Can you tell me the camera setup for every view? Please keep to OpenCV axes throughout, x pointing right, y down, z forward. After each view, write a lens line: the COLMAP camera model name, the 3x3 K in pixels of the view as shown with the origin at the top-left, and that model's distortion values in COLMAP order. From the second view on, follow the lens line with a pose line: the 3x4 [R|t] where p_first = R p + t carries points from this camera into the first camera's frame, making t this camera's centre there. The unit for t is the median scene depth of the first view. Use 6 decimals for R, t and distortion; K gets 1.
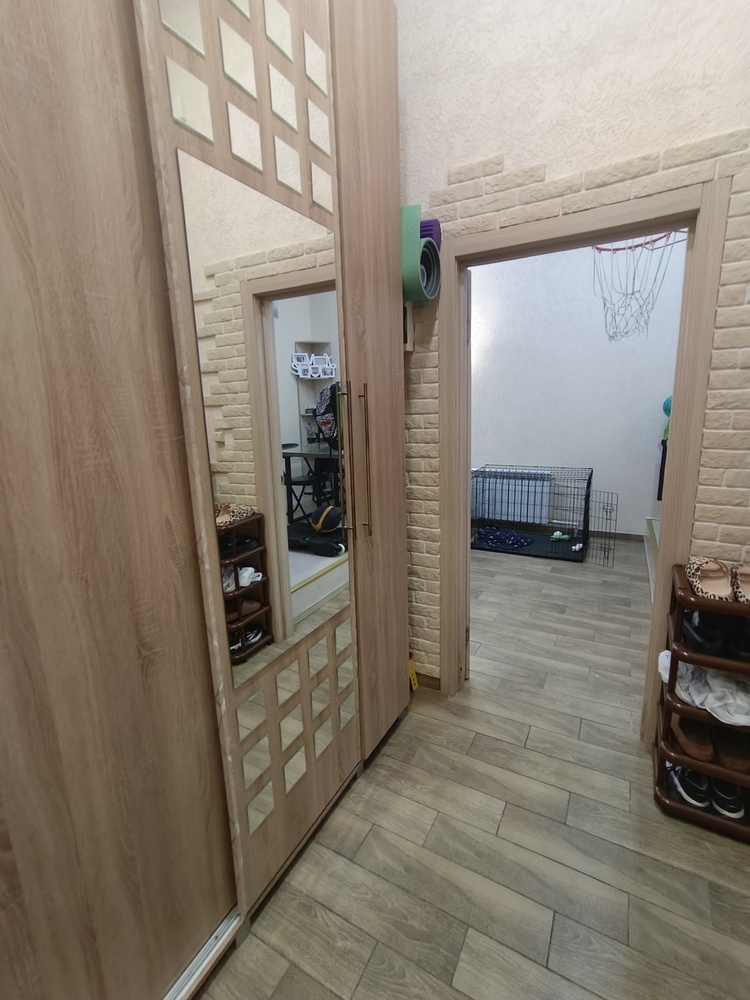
lens RADIAL K [[455.8, 0, 375.0], [0, 455.8, 500.0], [0, 0, 1]] dist [0.000063, 0.000344]
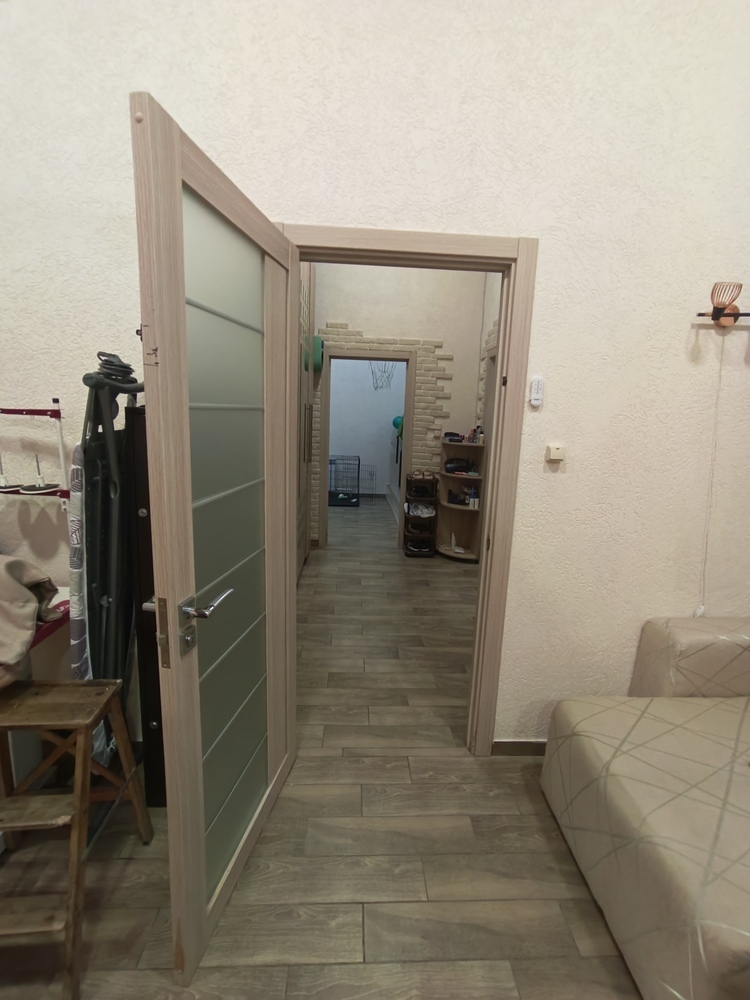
lens RADIAL K [[455.8, 0, 375.0], [0, 455.8, 500.0], [0, 0, 1]] dist [0.000063, 0.000344]
pose [[0.851067, -0.028636, 0.524276, -0.685956], [0.040359, 0.999125, -0.010944, 0.212967], [-0.523504, 0.030473, 0.851478, -0.894945]]
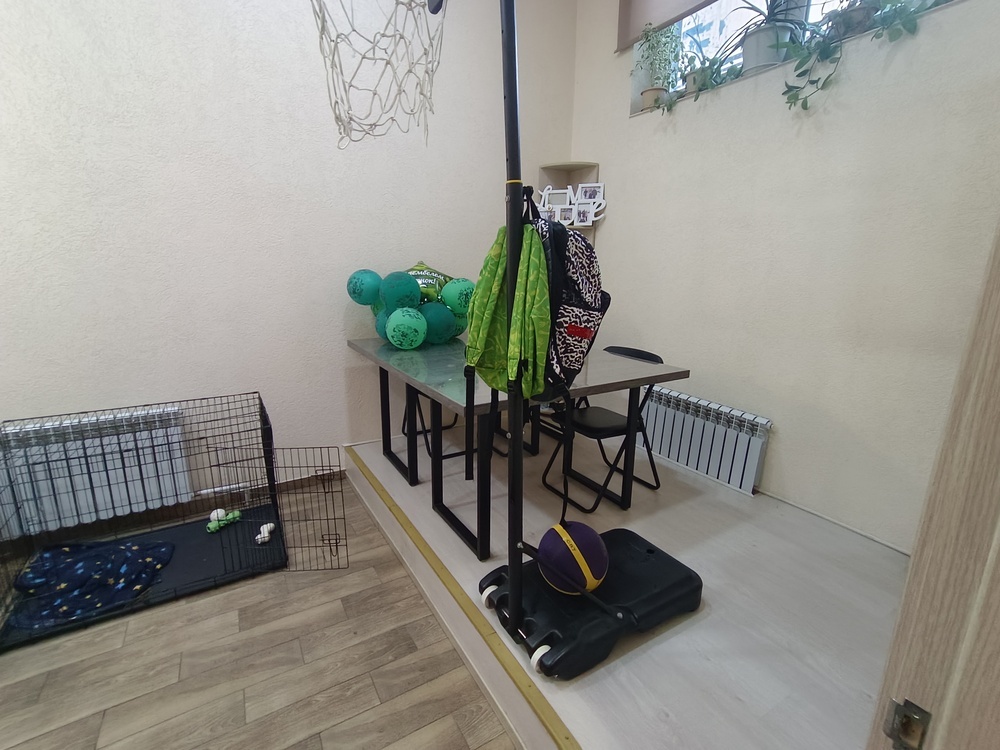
lens RADIAL K [[455.8, 0, 500.0], [0, 455.8, 375.0], [0, 0, 1]] dist [0.000063, 0.000344]
pose [[0.499957, -0.162397, 0.850688, 0.237819], [0.152271, 0.983443, 0.098249, -0.179161], [-0.852559, 0.080415, 0.516407, 0.761246]]
